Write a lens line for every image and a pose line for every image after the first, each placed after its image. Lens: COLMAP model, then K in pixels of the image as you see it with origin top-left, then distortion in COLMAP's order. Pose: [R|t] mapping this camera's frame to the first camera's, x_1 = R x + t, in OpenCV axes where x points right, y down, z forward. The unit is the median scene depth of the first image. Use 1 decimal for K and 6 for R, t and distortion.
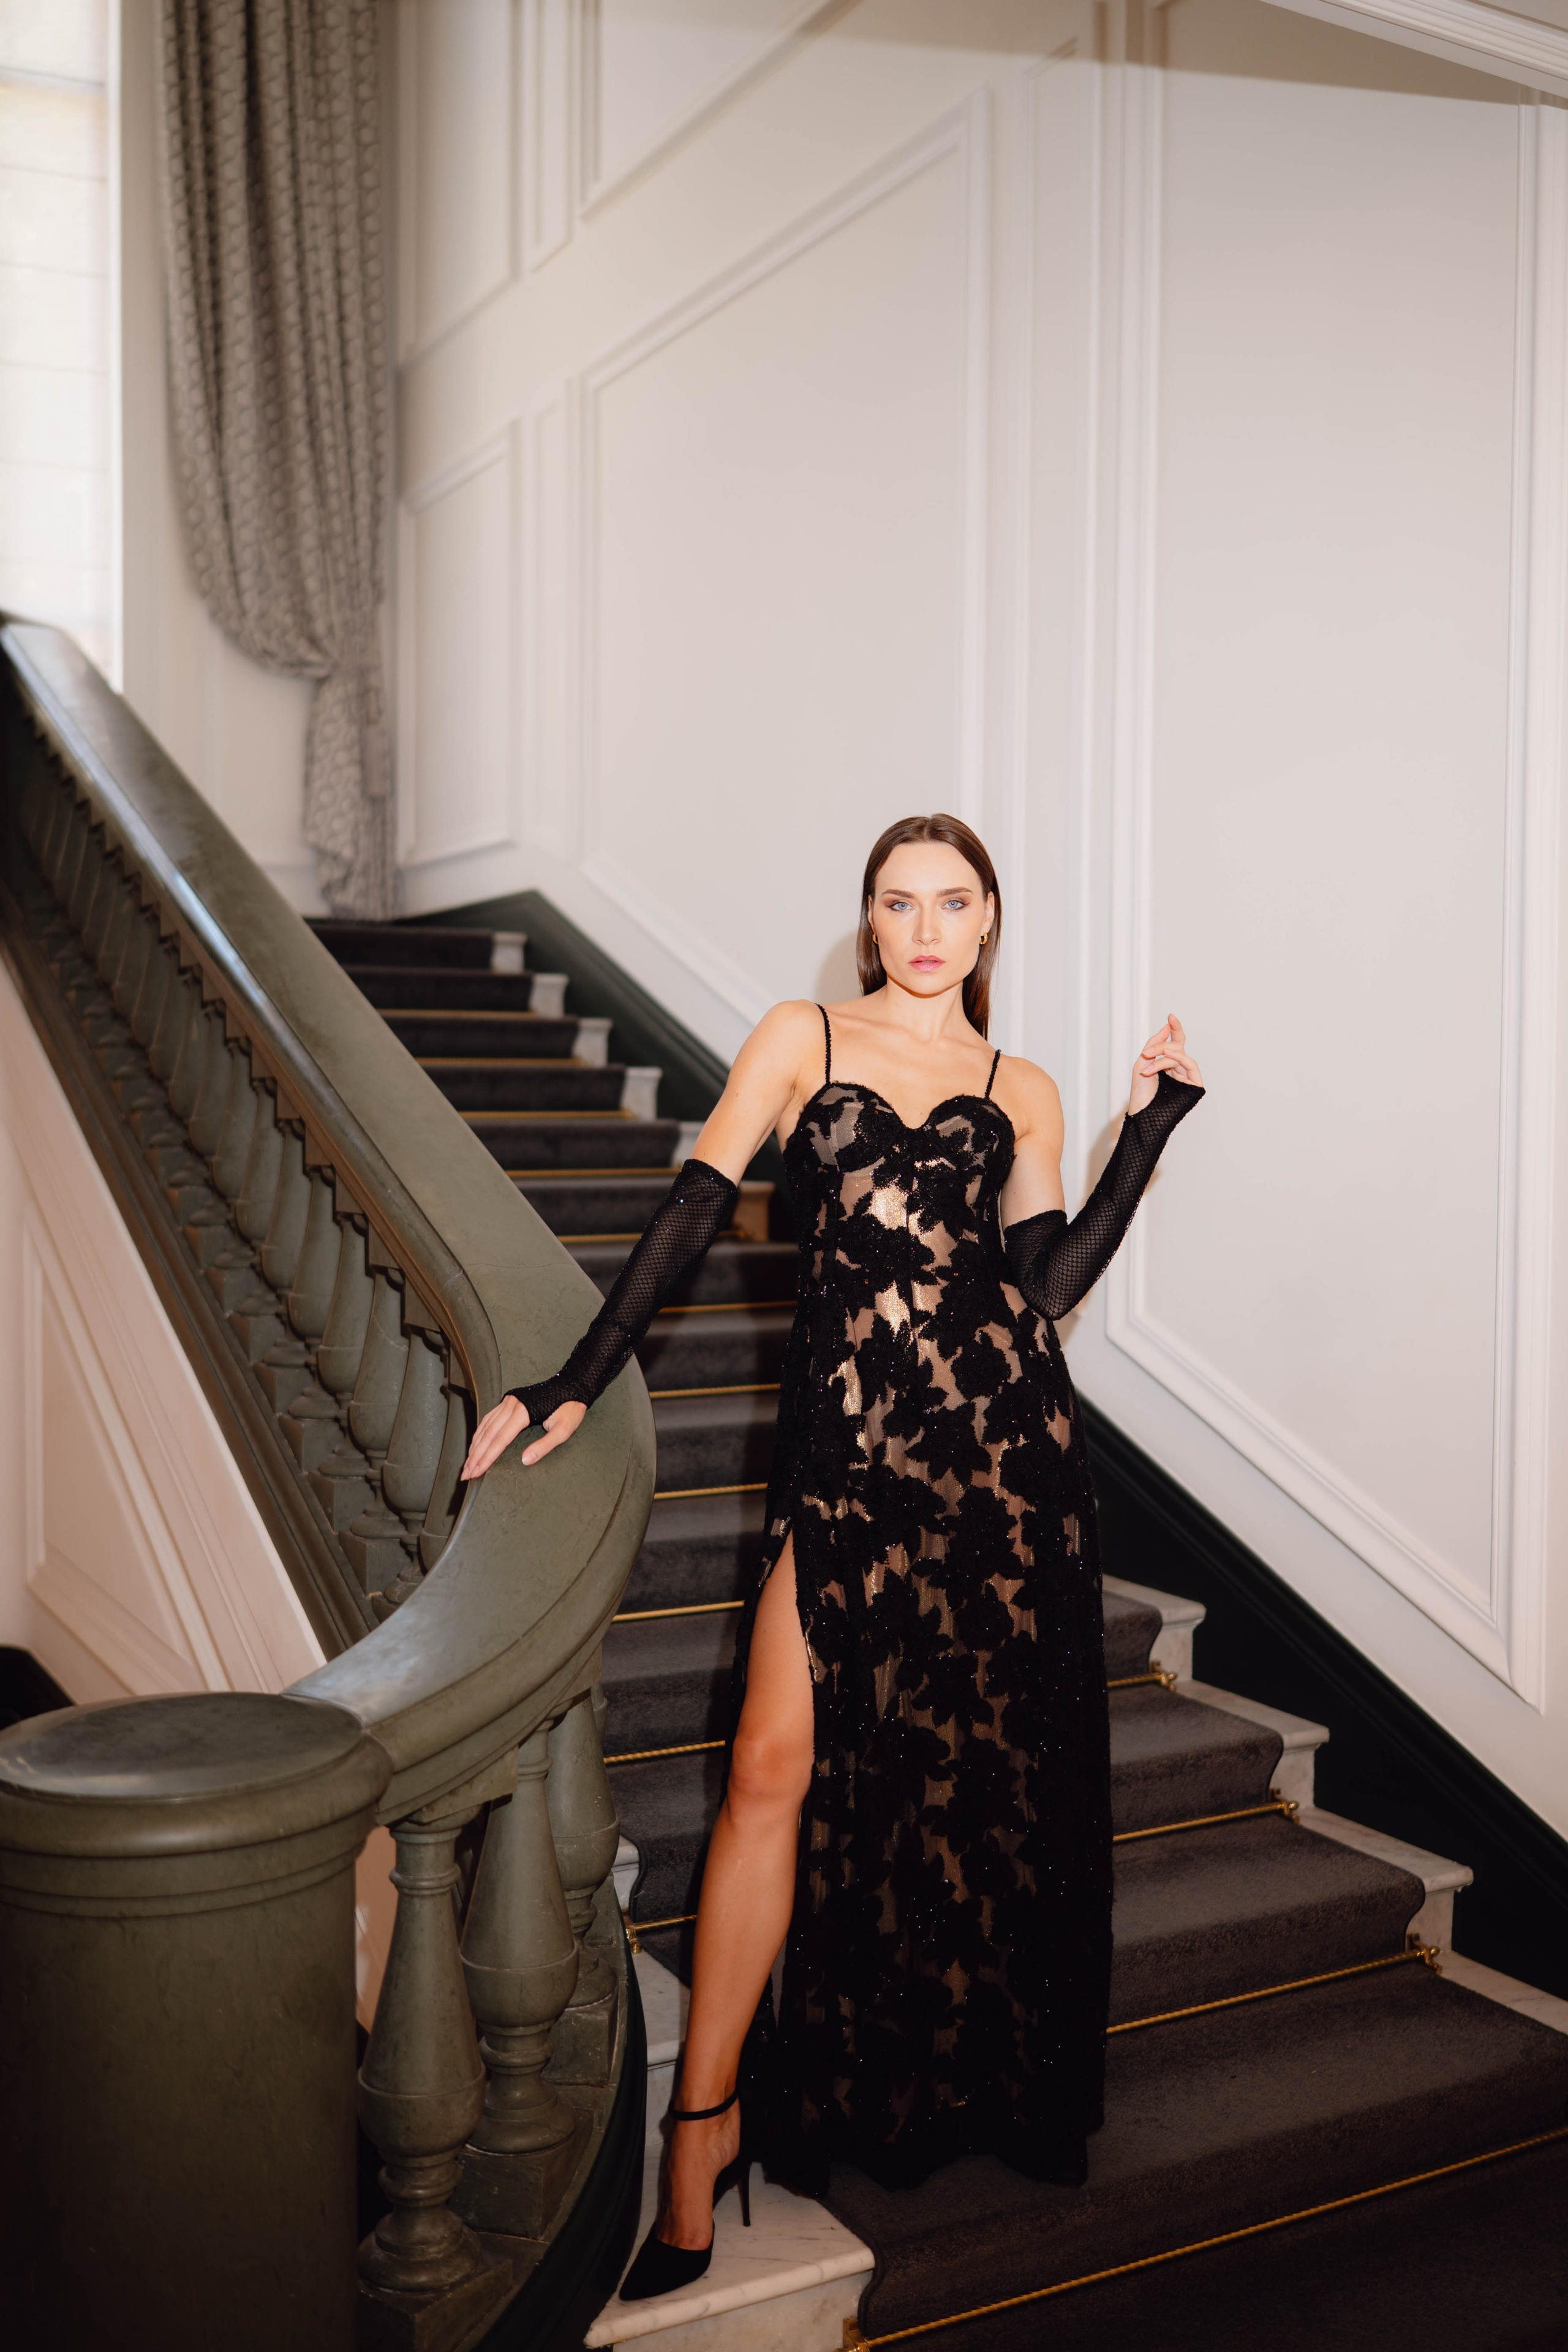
lens RADIAL K [[2232.9, 0, 792.6], [0, 2232.9, 1210.0], [0, 0, 1]] dist [-0.018377, -0.025958]
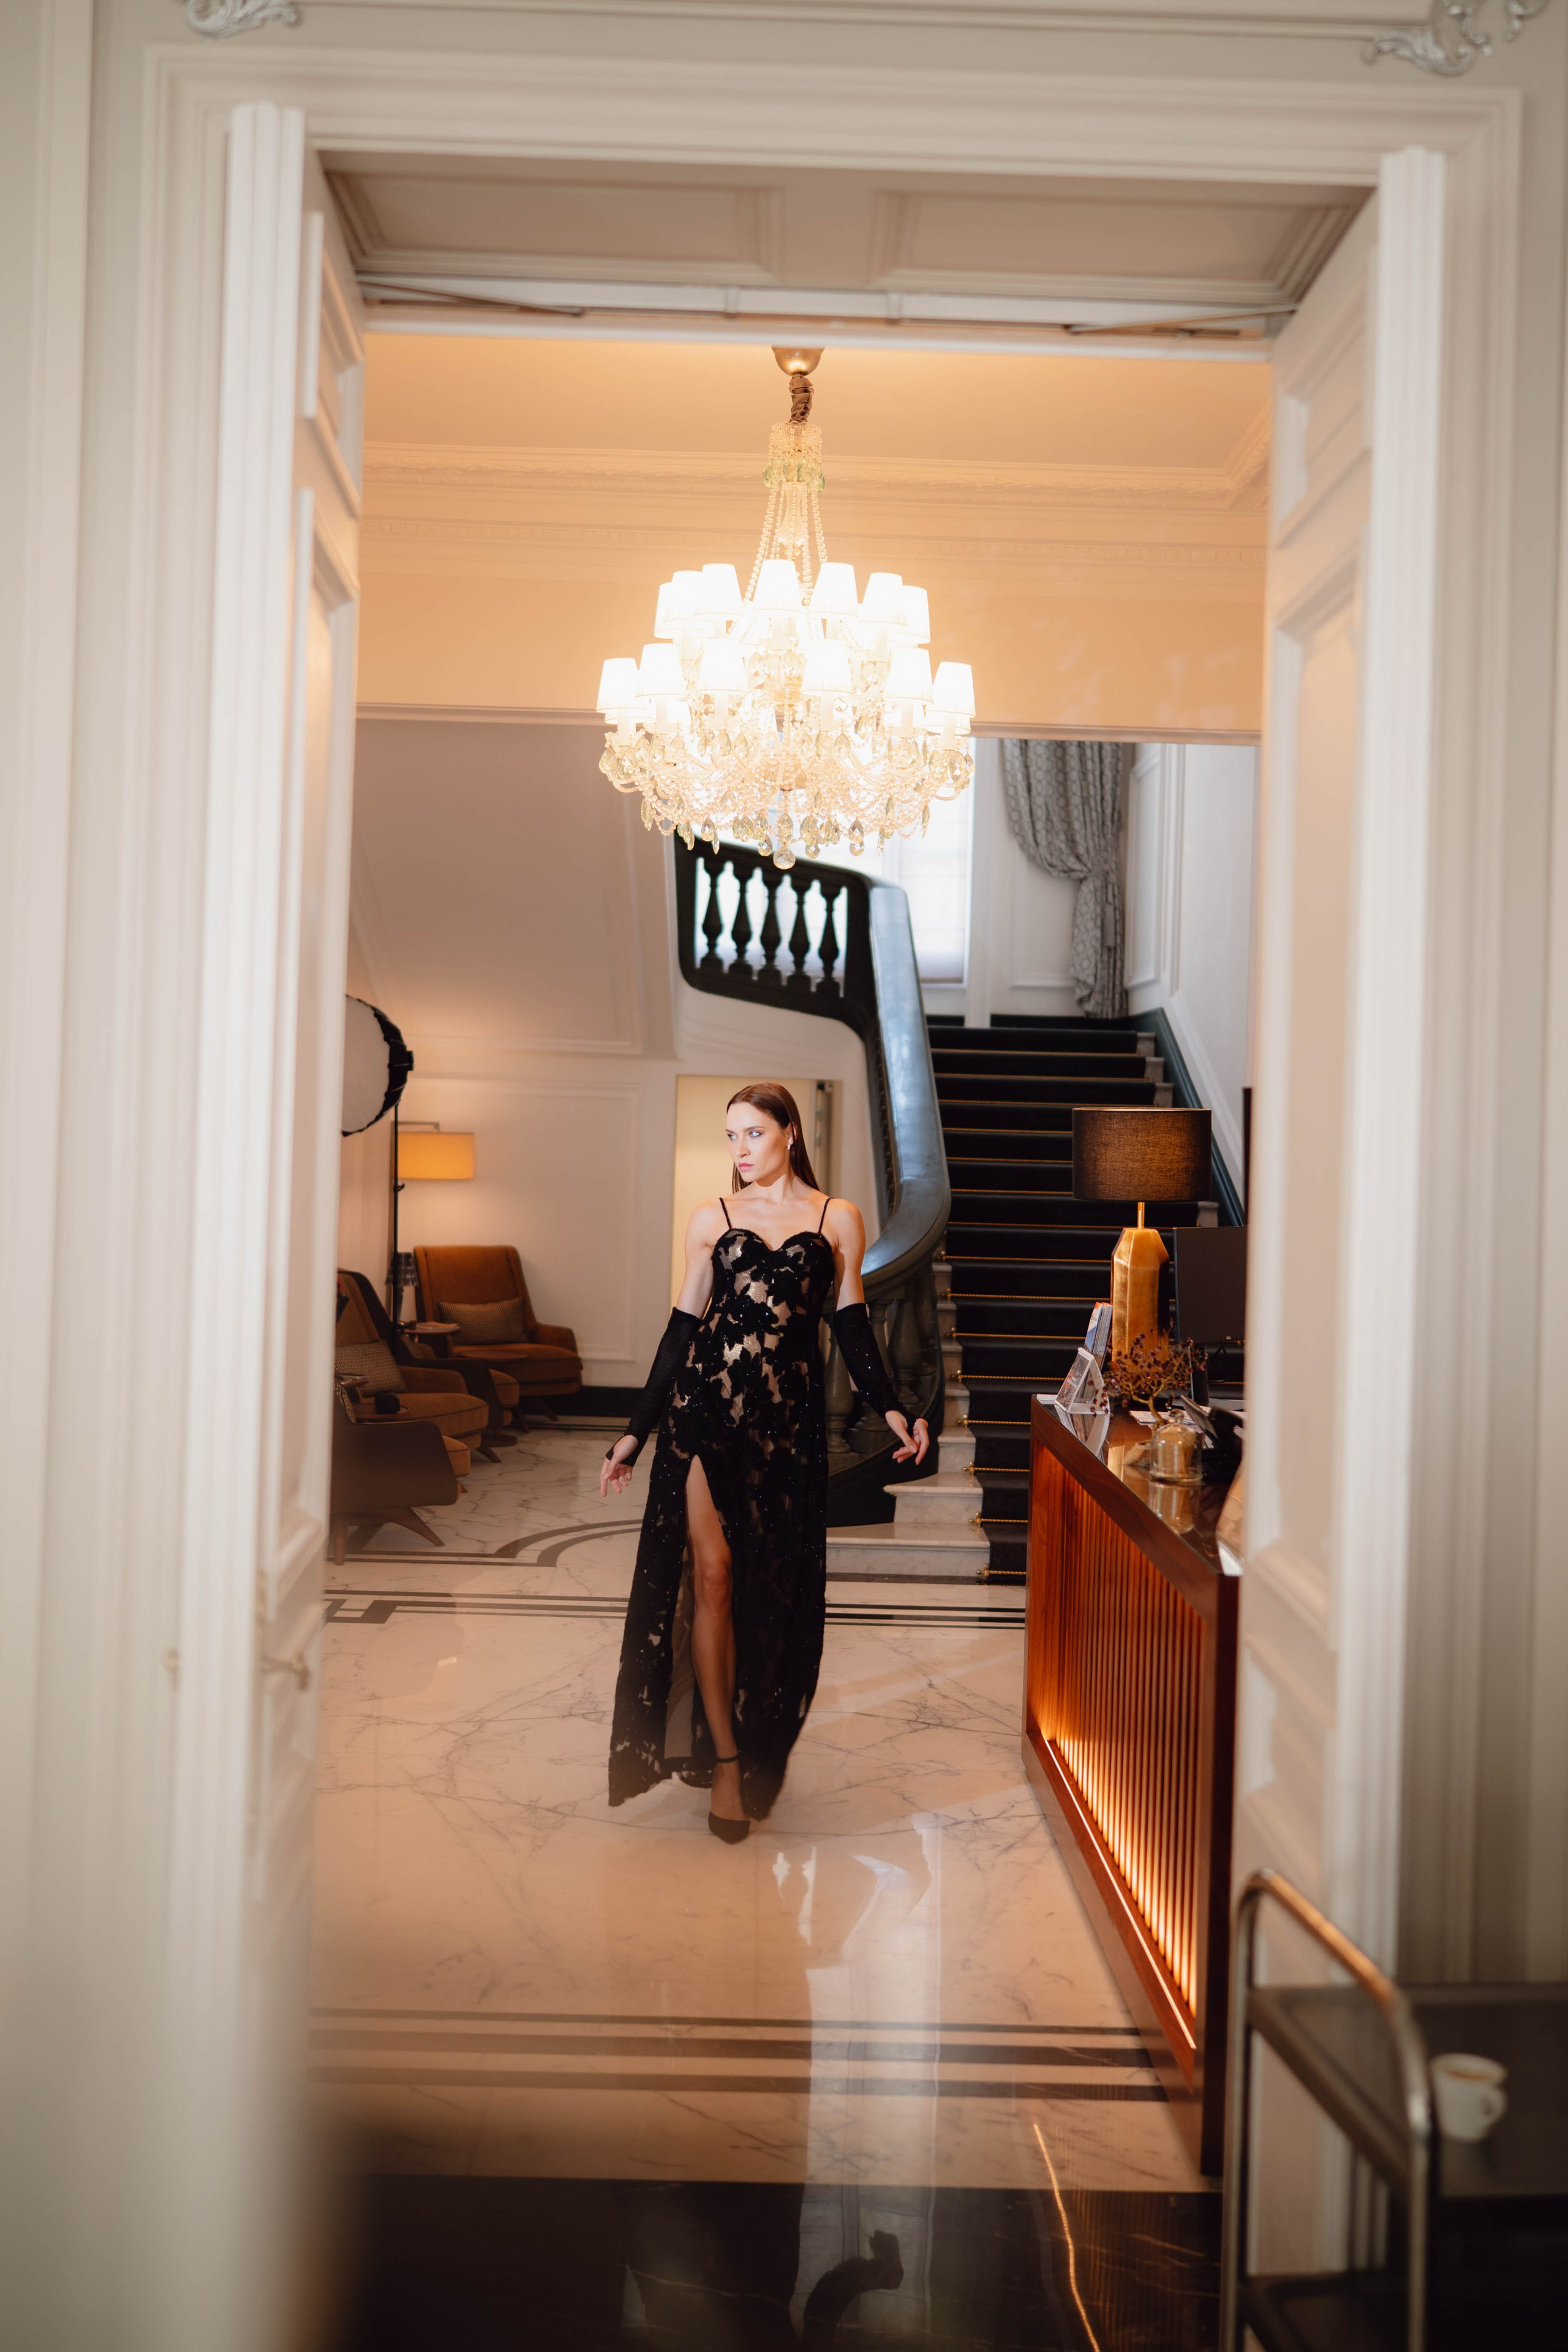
lens RADIAL K [[2304.8, 0, 785.6], [0, 2304.8, 1074.7], [0, 0, 1]] dist [0.005459, 0.009287]
pose [[0.880024, 0.008642, -0.474851, 0.442479], [-0.041433, 0.997419, -0.058635, 0.026845], [0.473119, 0.071275, 0.878111, -0.674186]]
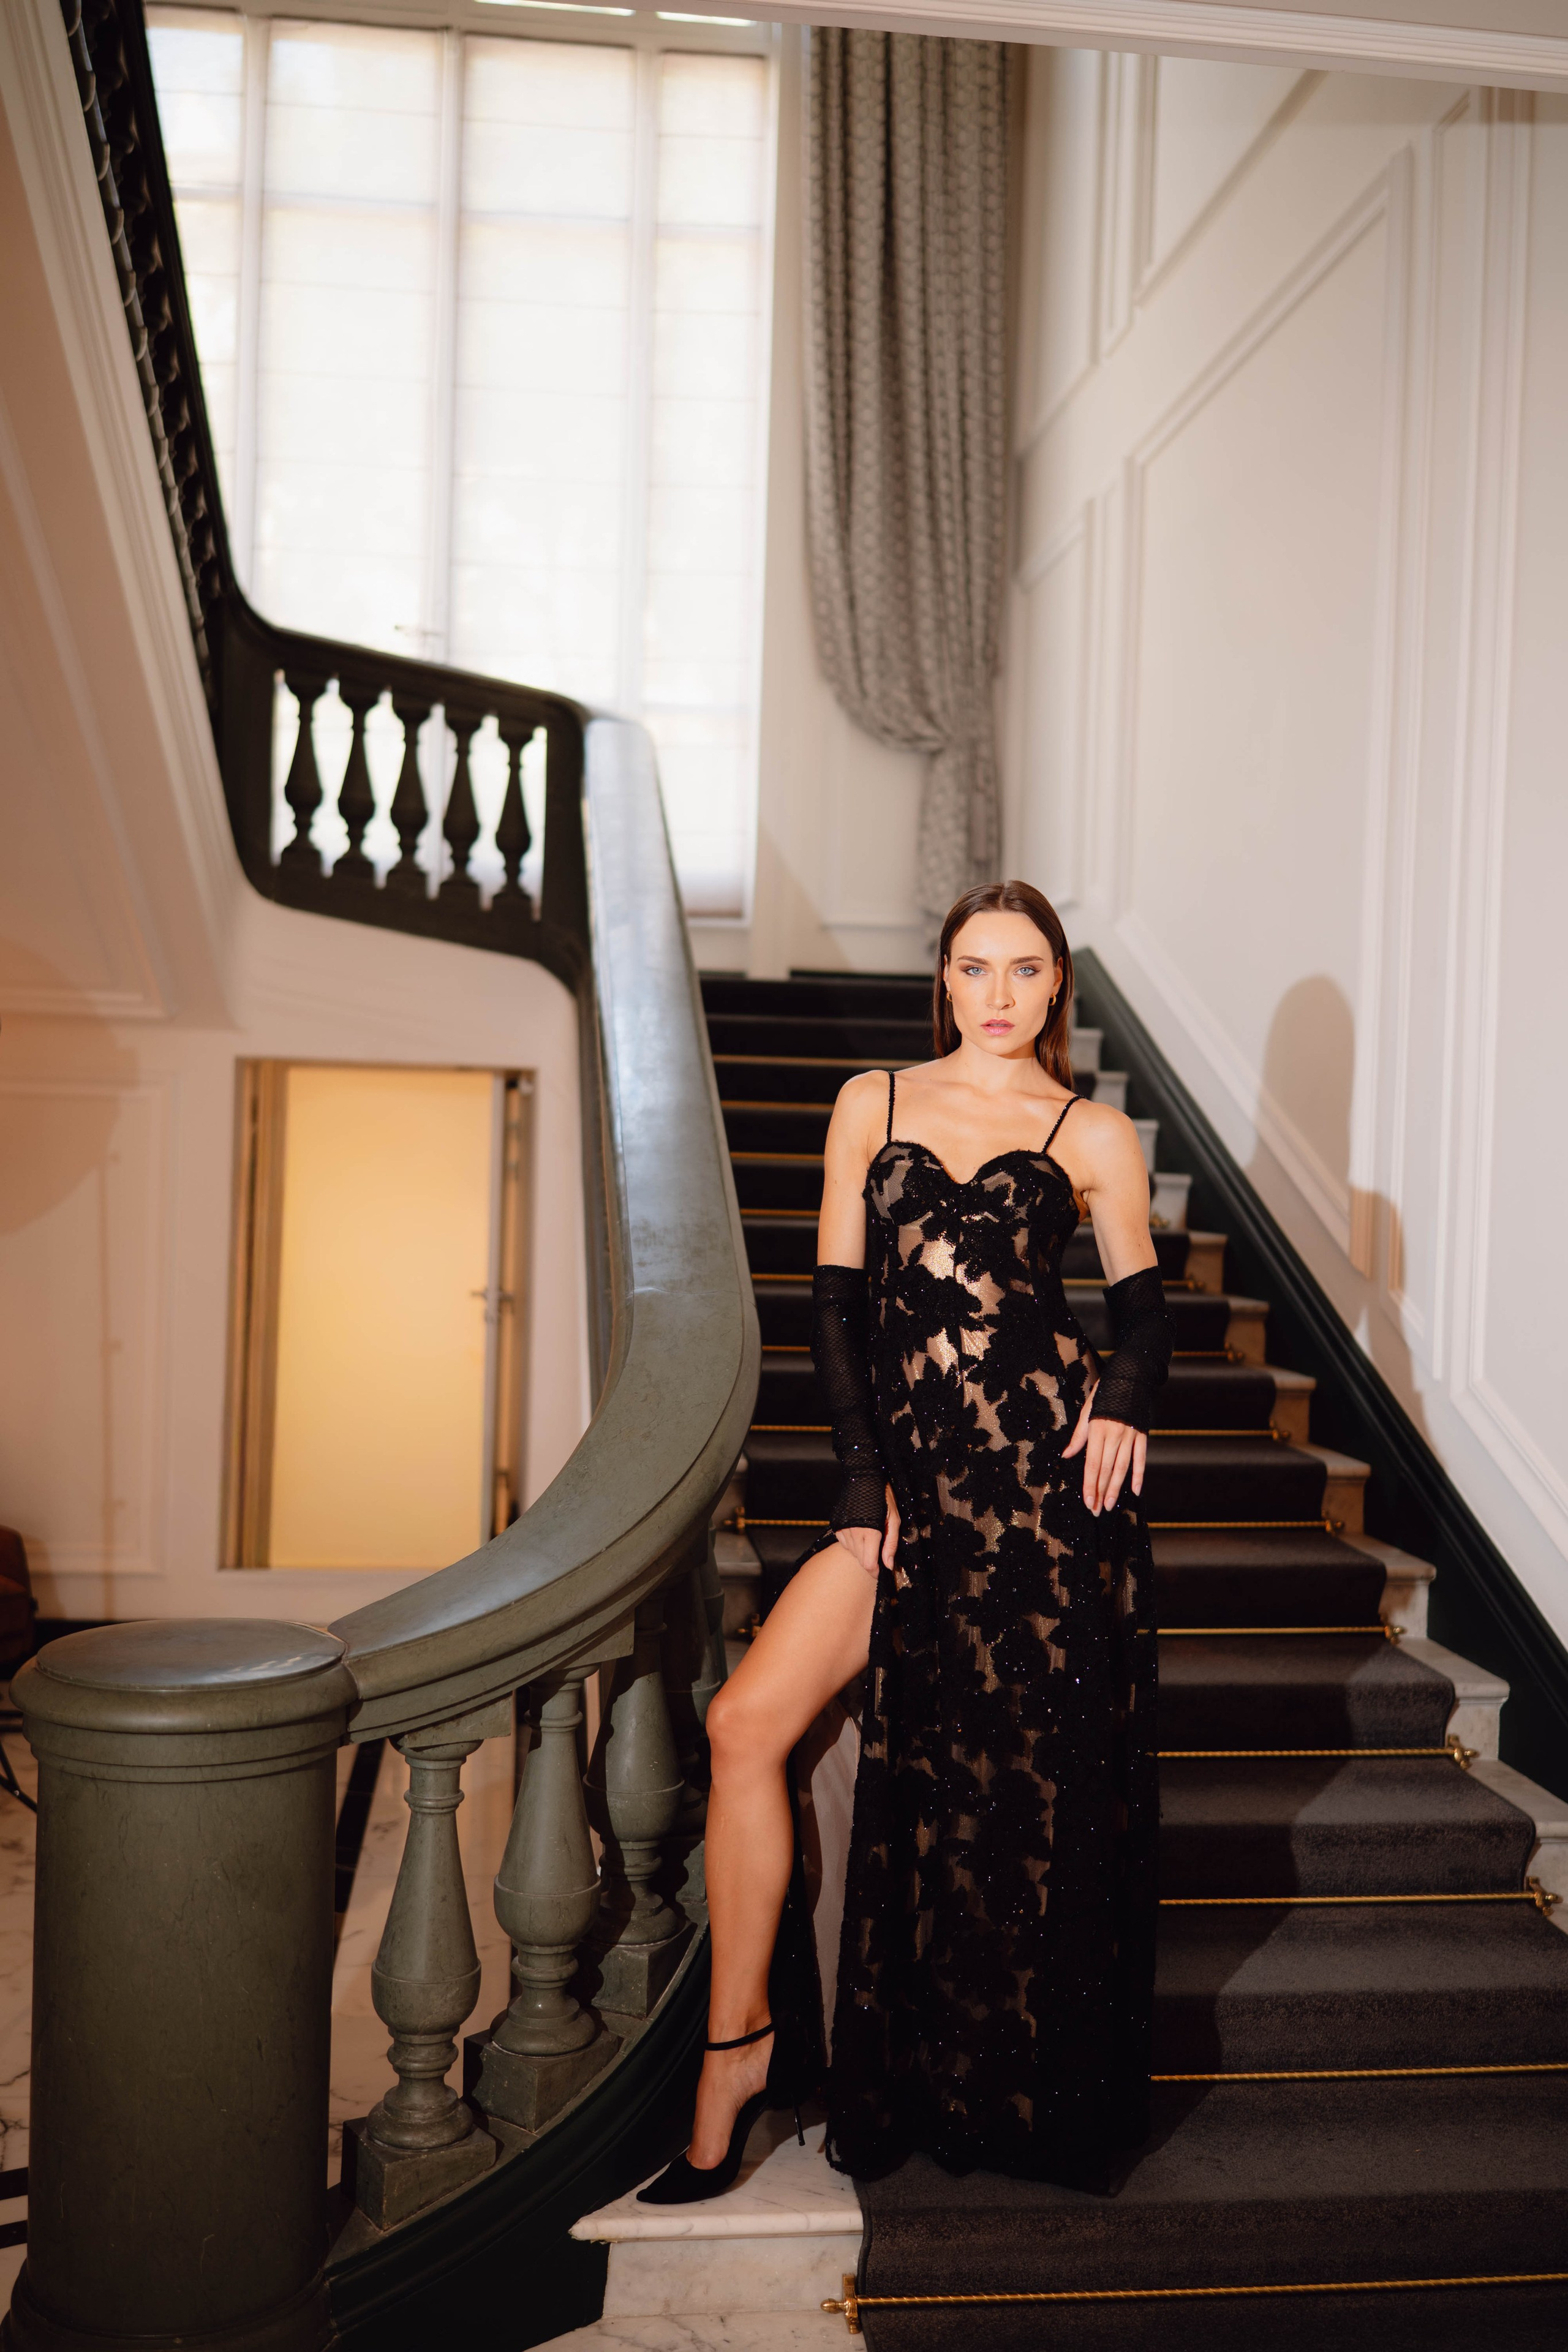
lens RADIAL K [[2226.1, 0, 770.5], [0, 2226.1, 1206.5], [0, 0, 1]] dist [-0.038422, 0.006237]
pose [[0.923876, 0.030313, -0.381489, 0.131614], [-0.038320, 0.999176, -0.013407, -0.002902], [0.380768, 0.027005, 0.924276, -0.010445]]
